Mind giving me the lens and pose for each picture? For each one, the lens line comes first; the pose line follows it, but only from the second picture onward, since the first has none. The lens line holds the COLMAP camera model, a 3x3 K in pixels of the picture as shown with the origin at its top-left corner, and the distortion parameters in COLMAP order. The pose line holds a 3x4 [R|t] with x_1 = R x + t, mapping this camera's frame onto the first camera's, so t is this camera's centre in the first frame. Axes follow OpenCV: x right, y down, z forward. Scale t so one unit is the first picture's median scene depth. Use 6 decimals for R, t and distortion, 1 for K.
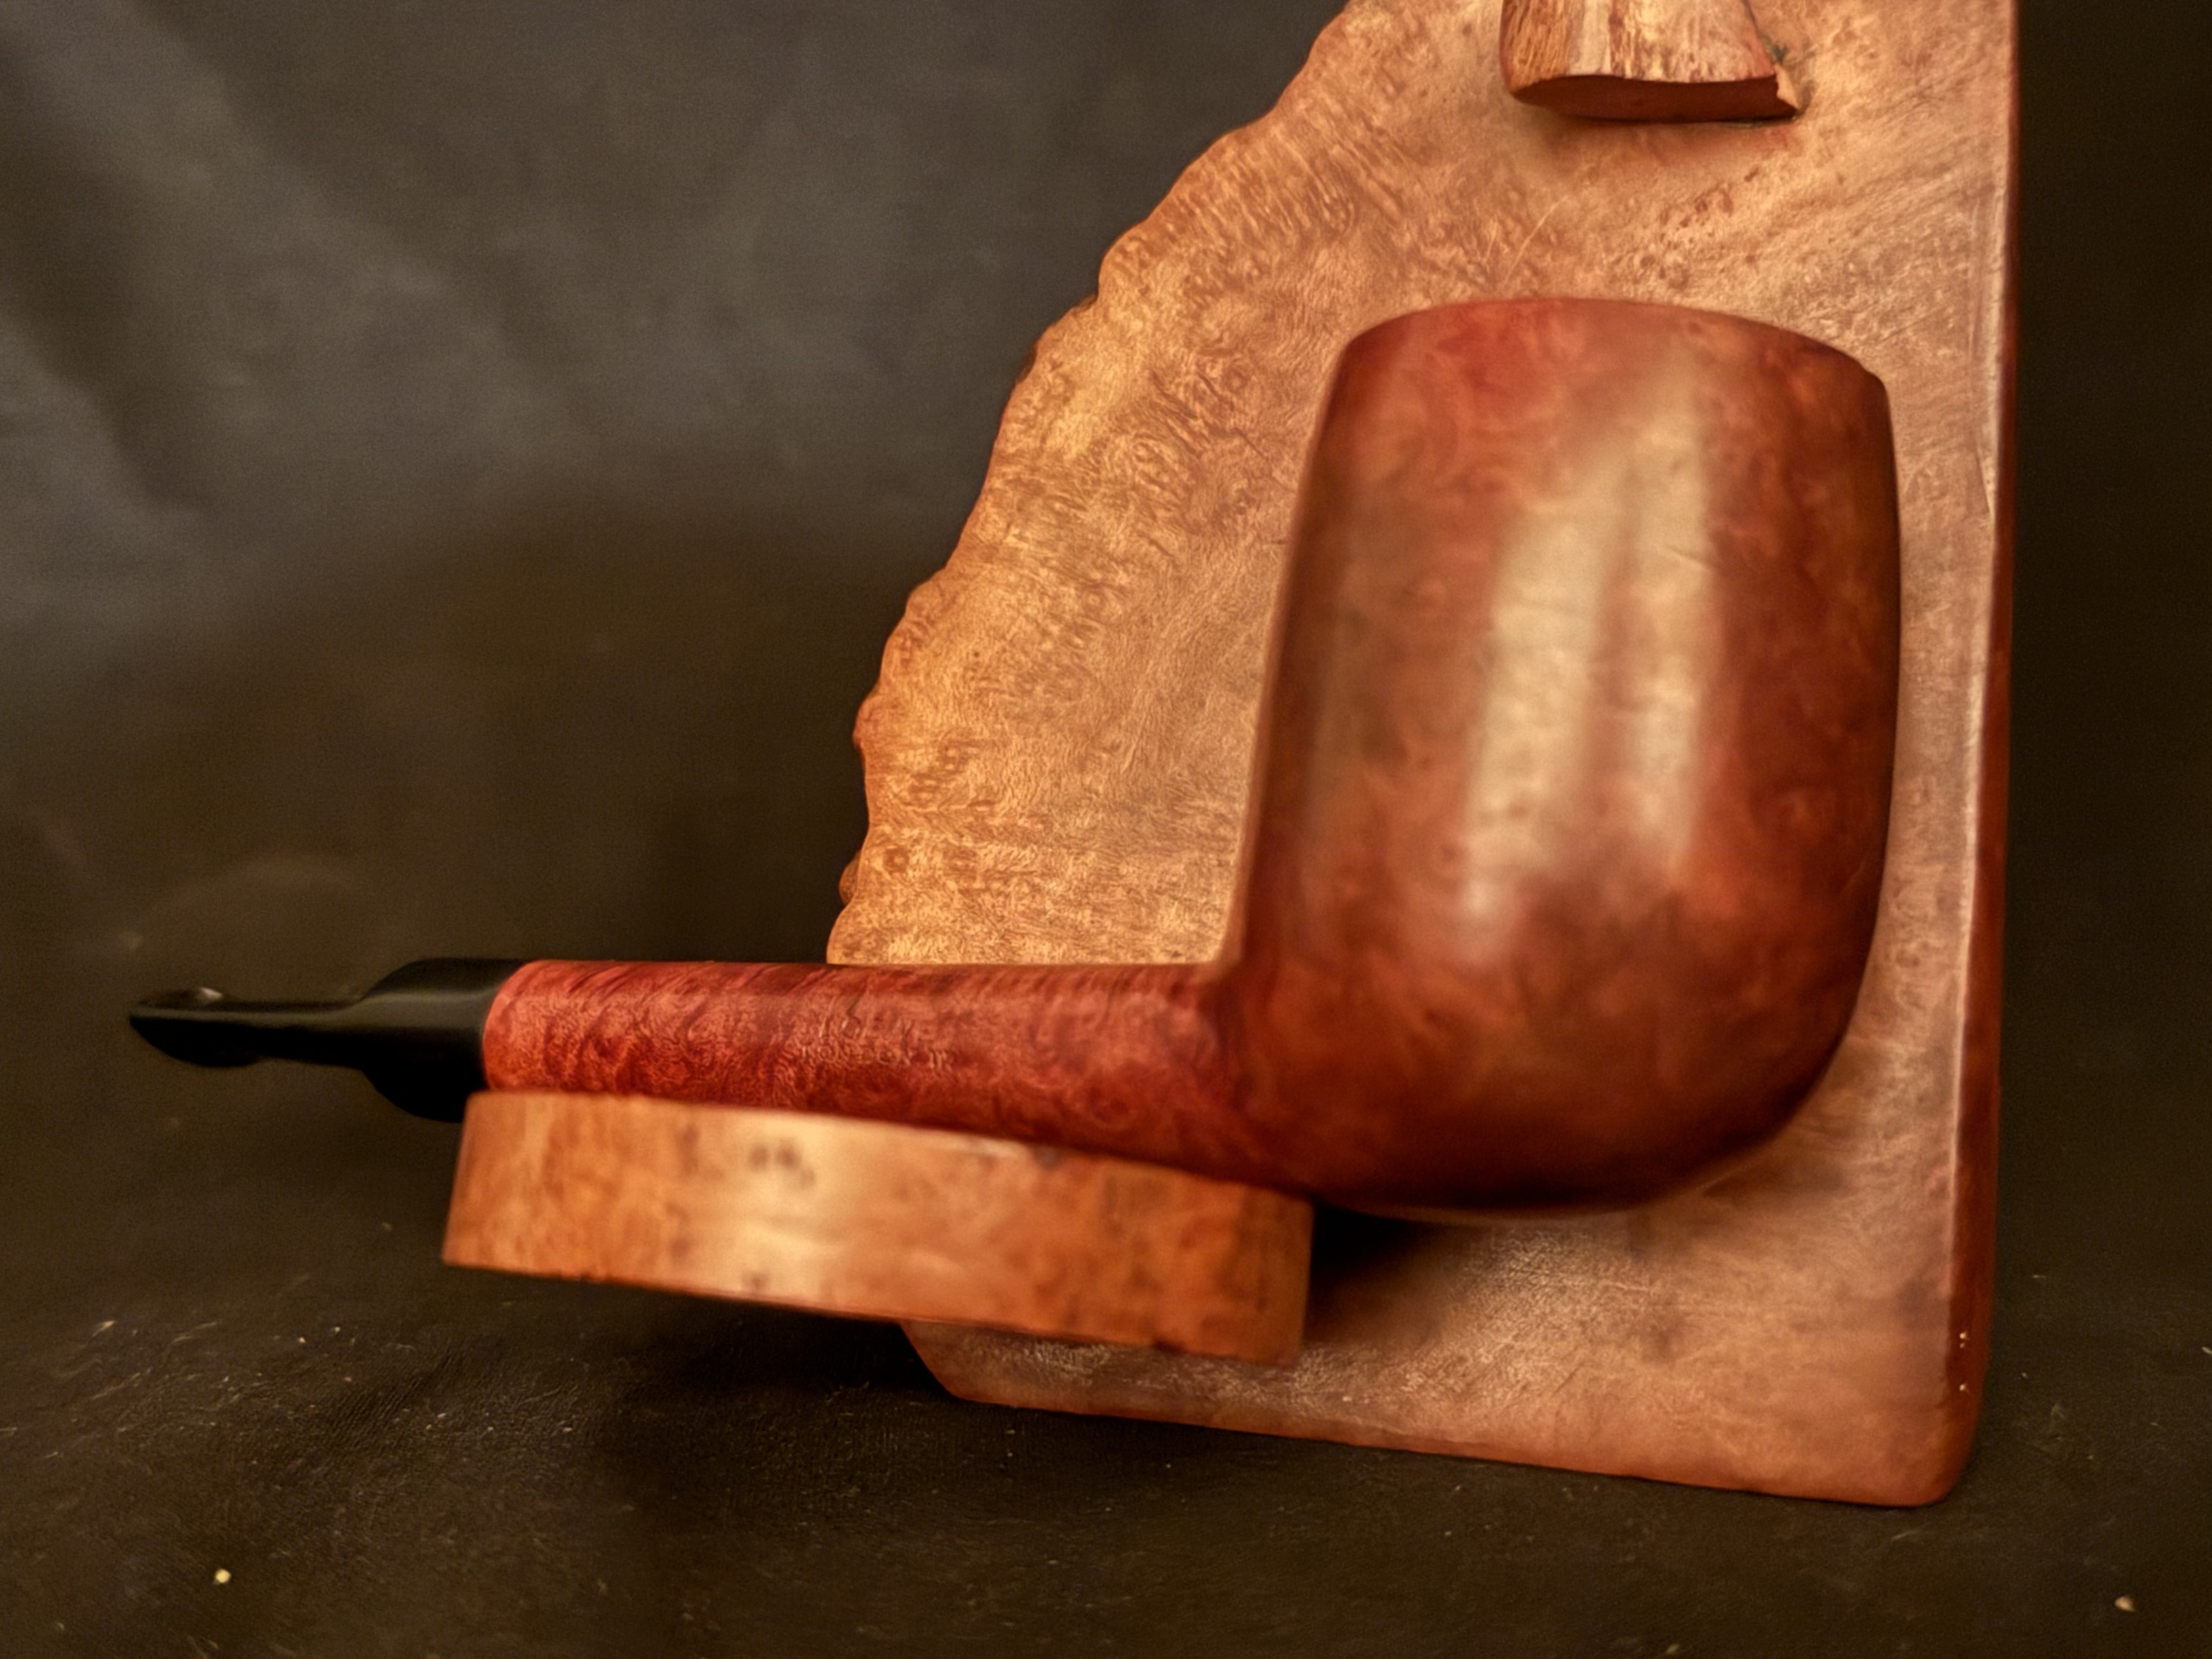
lens RADIAL K [[2836.4, 0, 1106.0], [0, 2836.4, 829.5], [0, 0, 1]] dist [0.193231, -0.730132]
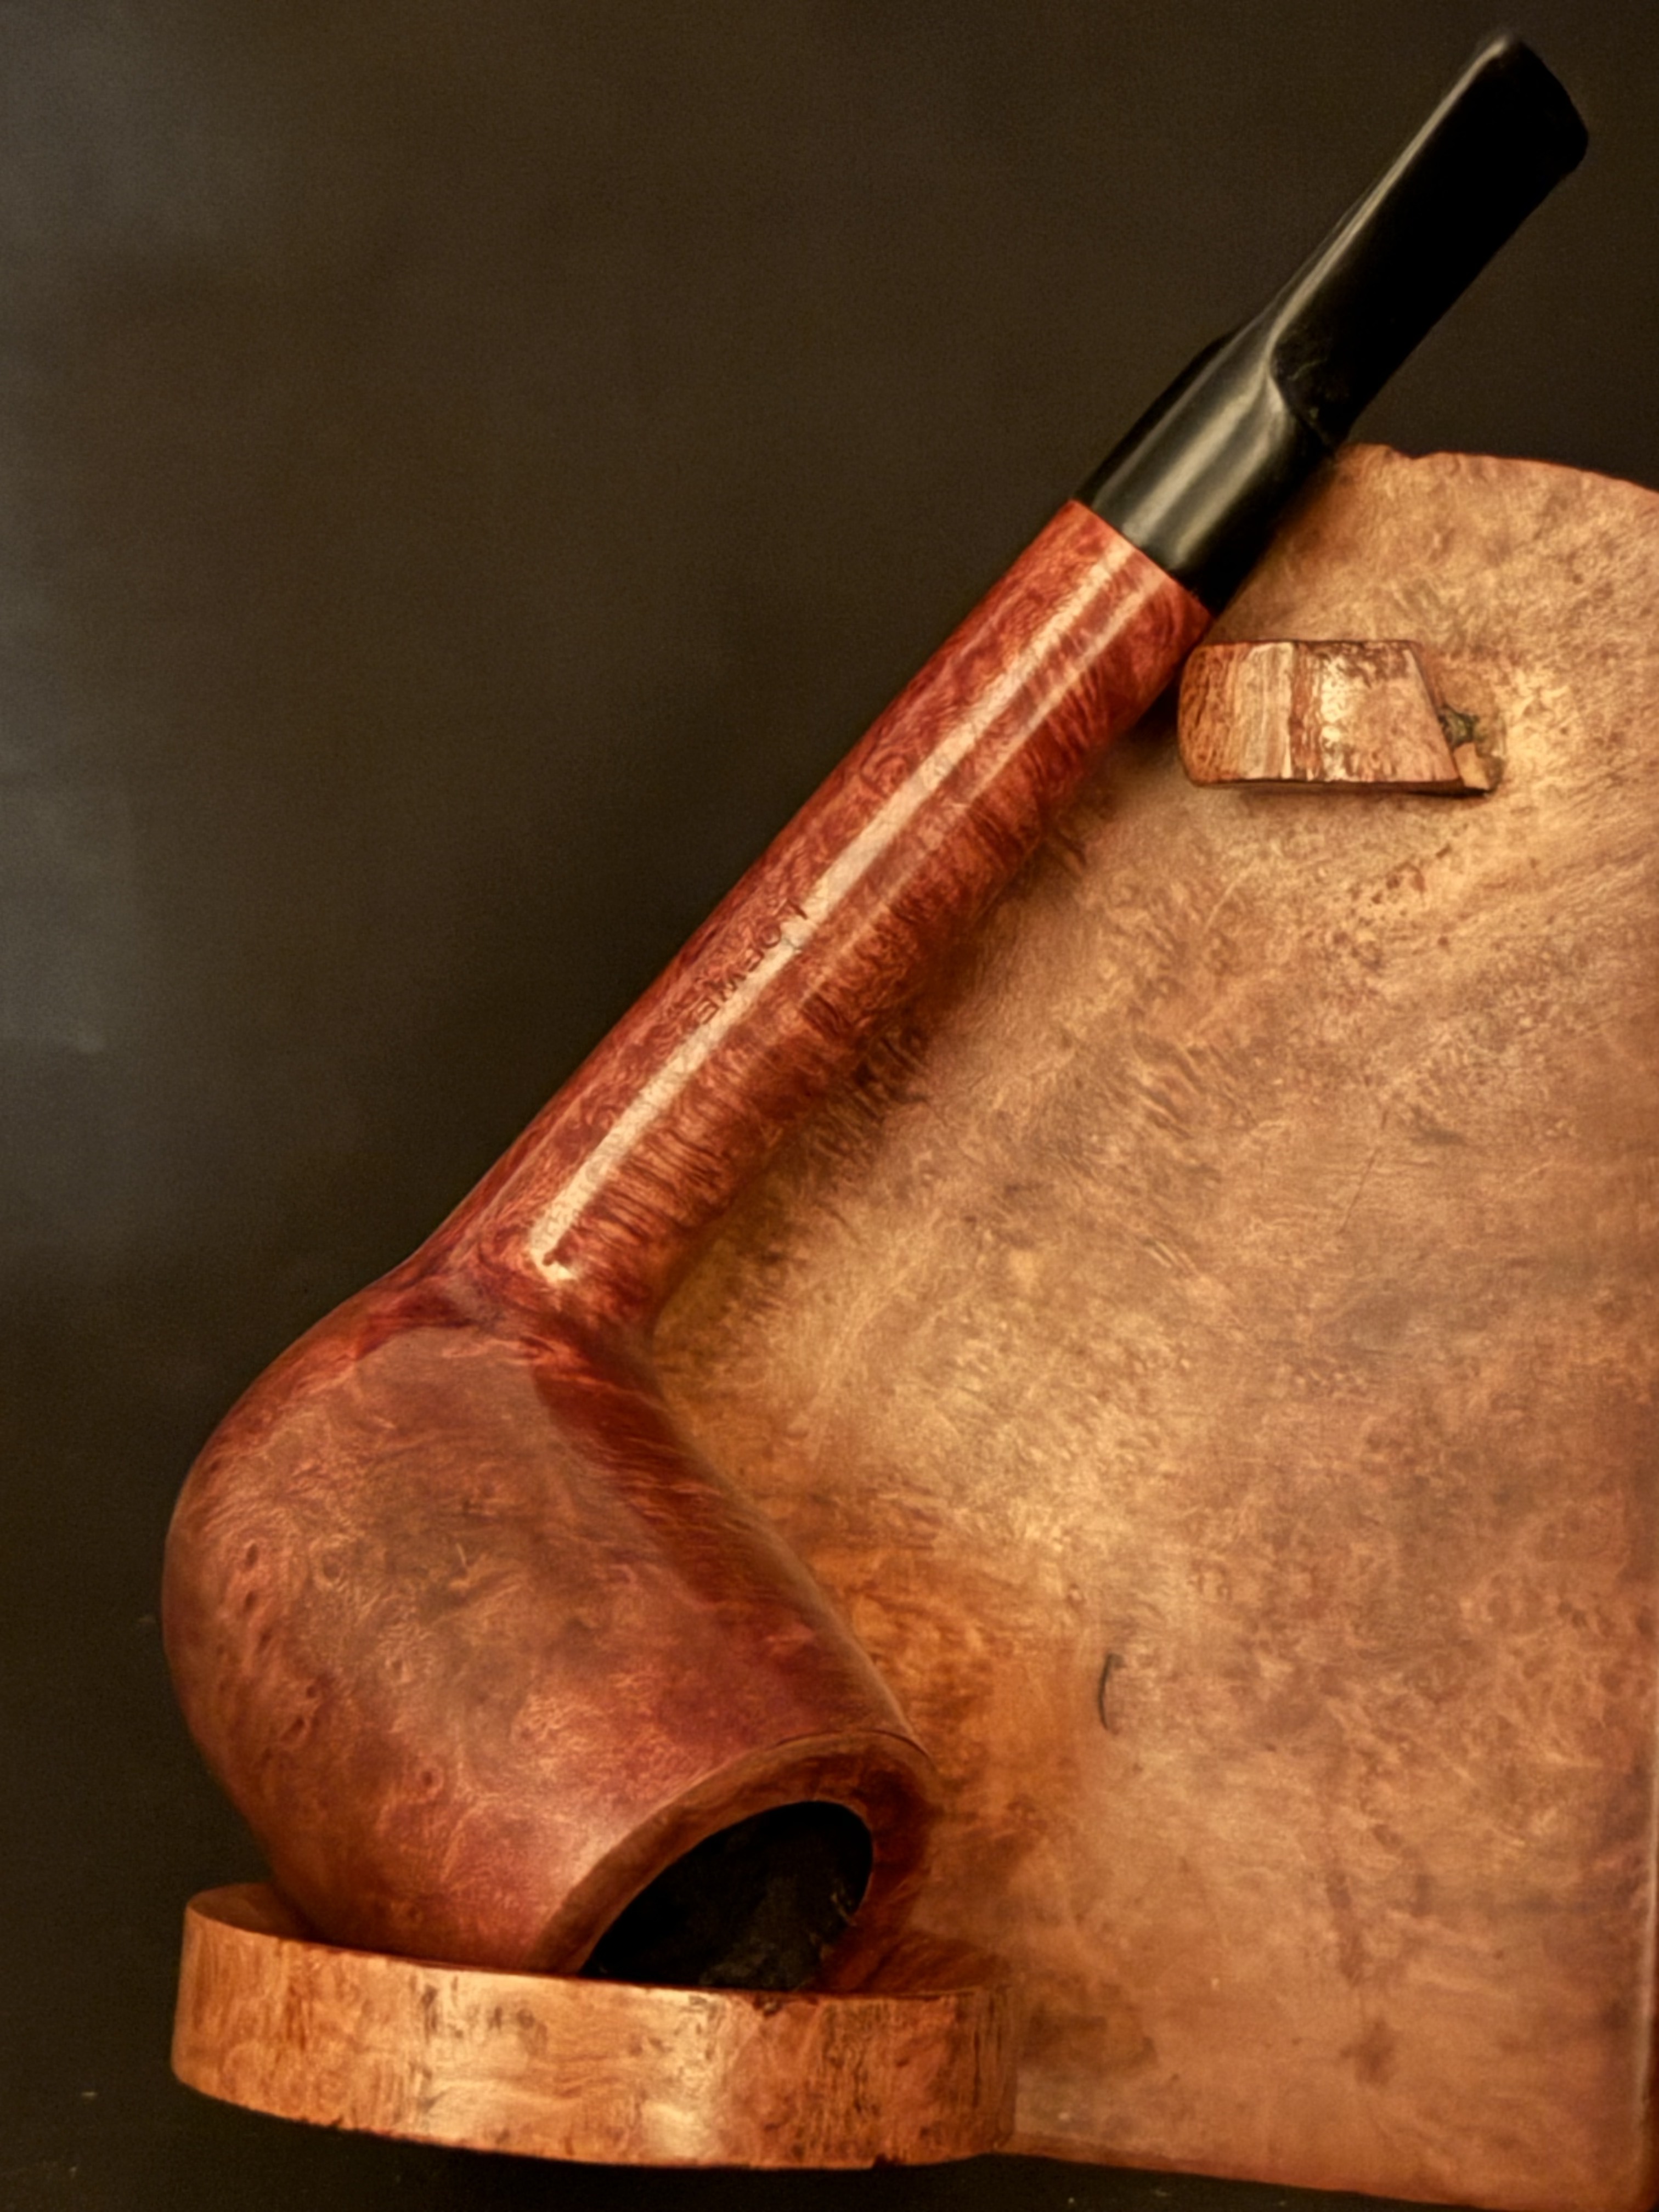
lens RADIAL K [[4249.4, 0, 829.5], [0, 4249.4, 1106.0], [0, 0, 1]] dist [0.084617, -0.199533]
pose [[0.999019, -0.038374, 0.022114, -0.015998], [0.036057, 0.994629, 0.097025, -0.290936], [-0.025719, -0.096133, 0.995036, -0.428283]]
